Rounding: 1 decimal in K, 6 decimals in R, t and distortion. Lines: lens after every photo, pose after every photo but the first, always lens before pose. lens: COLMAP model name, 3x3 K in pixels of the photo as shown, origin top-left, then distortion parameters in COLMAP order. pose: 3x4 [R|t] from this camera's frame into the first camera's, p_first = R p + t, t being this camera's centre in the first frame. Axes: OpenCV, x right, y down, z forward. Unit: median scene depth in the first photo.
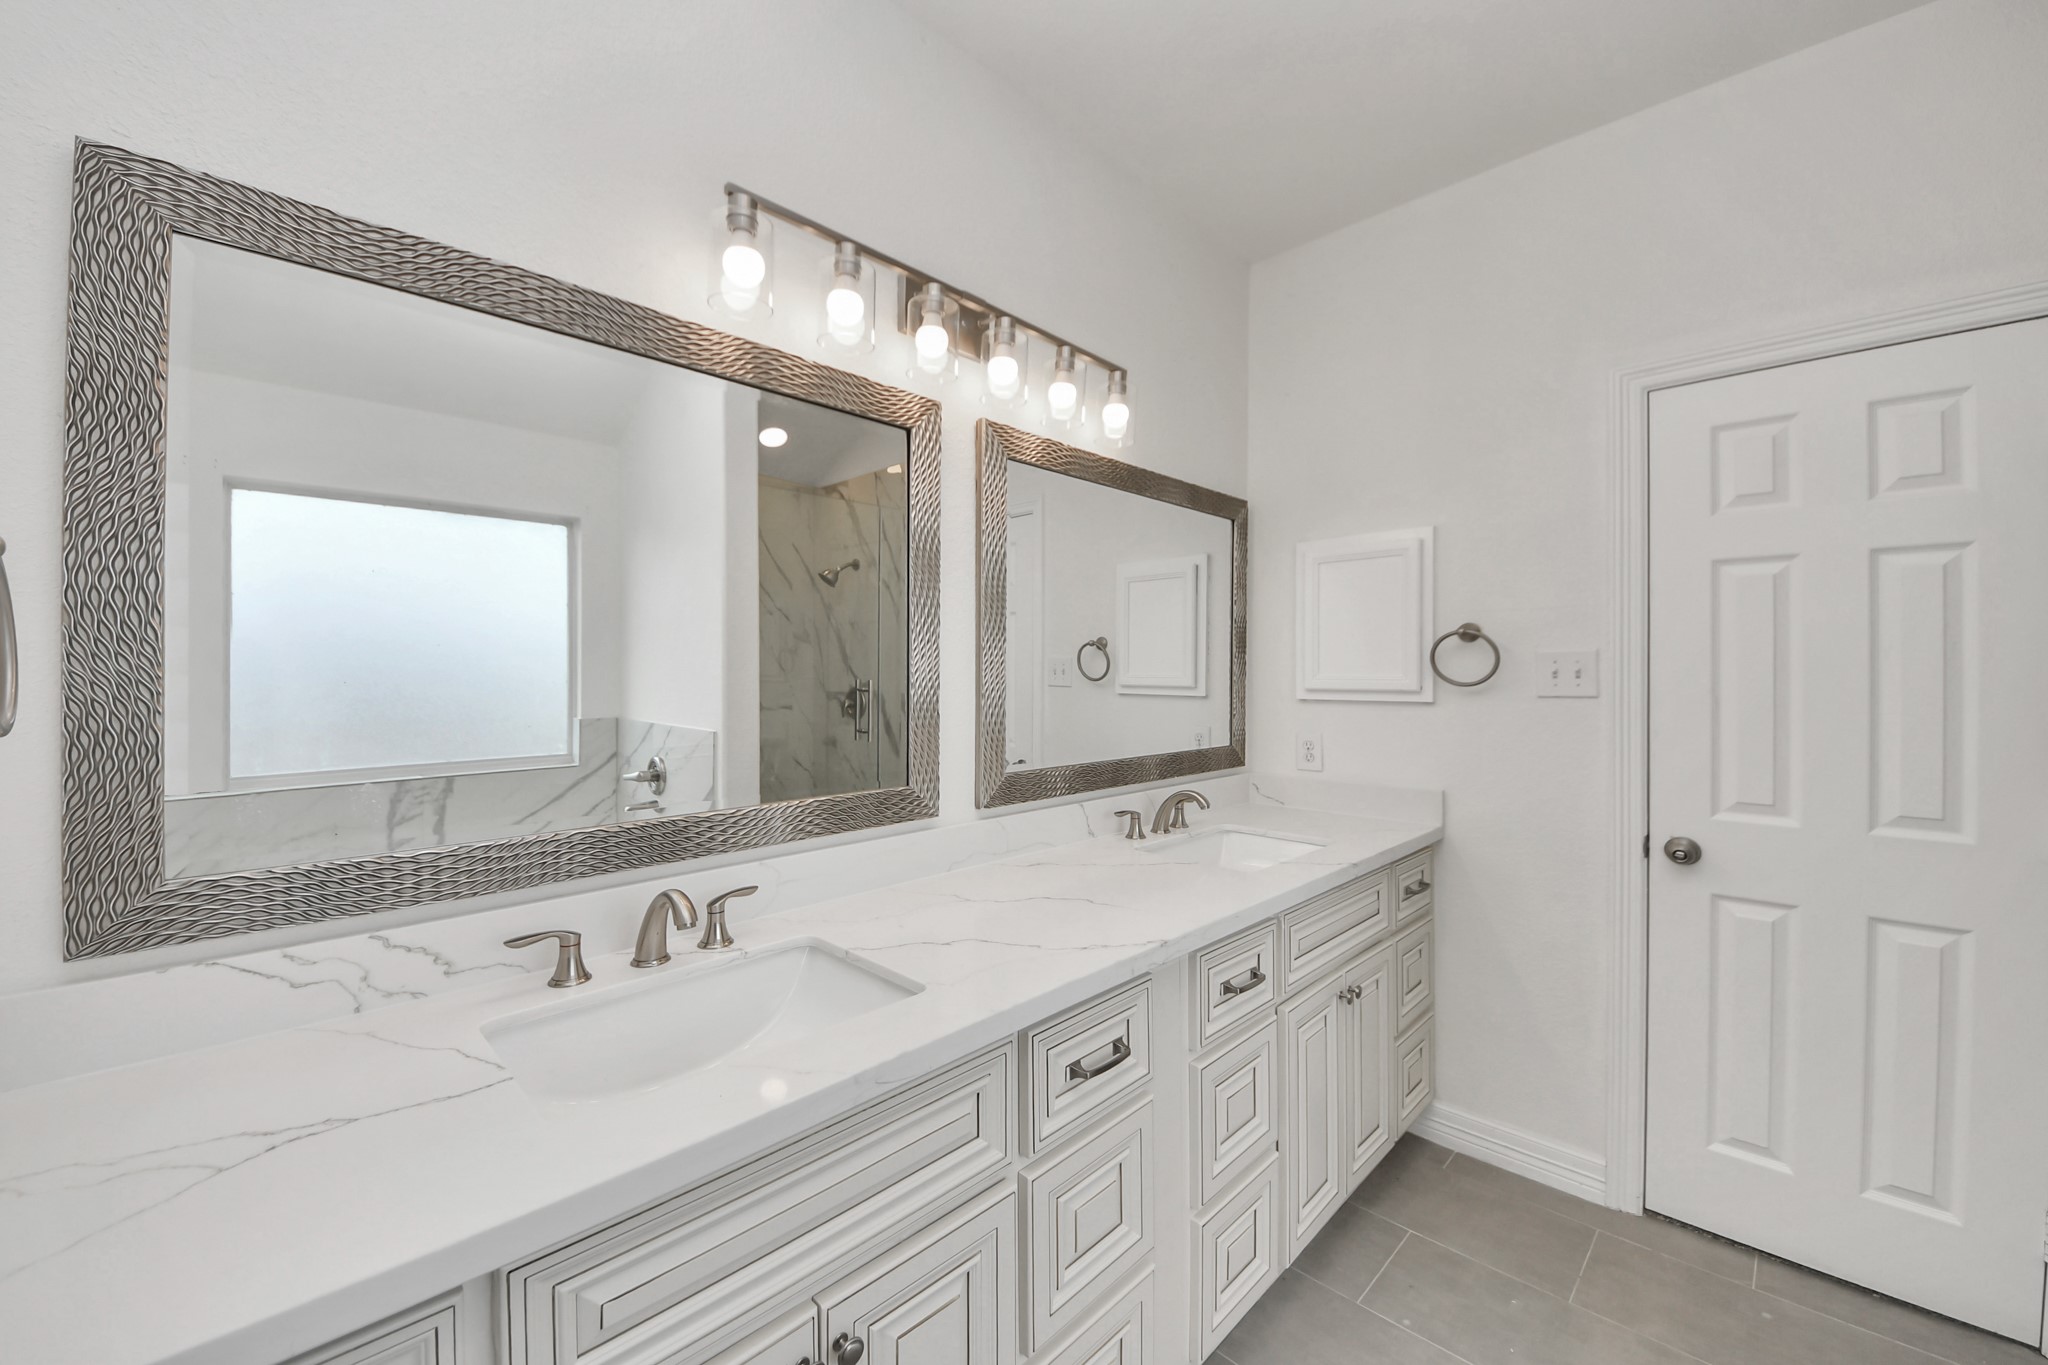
lens RADIAL K [[721.7, 0, 1029.0], [0, 721.7, 676.9], [0, 0, 1]] dist [0.035442, -0.020204]
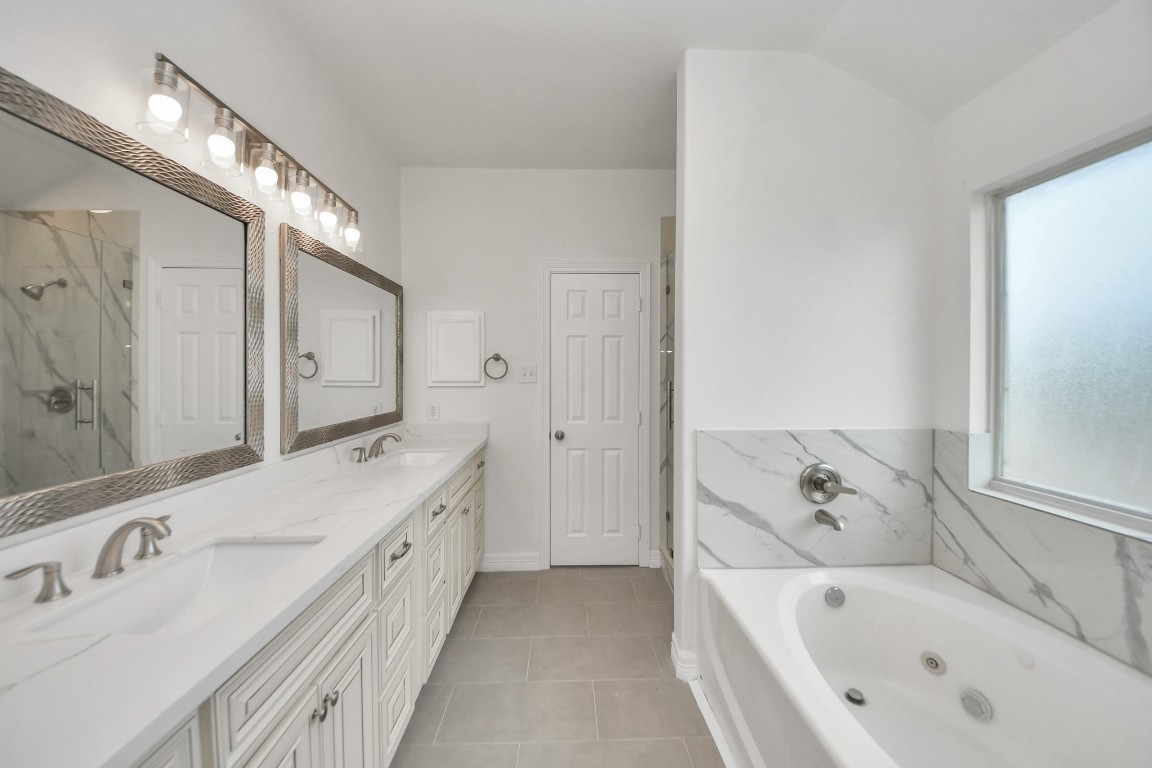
lens RADIAL K [[427.0, 0, 581.7], [0, 427.0, 379.6], [0, 0, 1]] dist [0.023880, -0.018875]
pose [[0.648544, -0.011733, 0.761086, -0.363659], [0.004869, 0.999925, 0.011267, 0.000214], [-0.761161, -0.003602, 0.648553, -0.170401]]
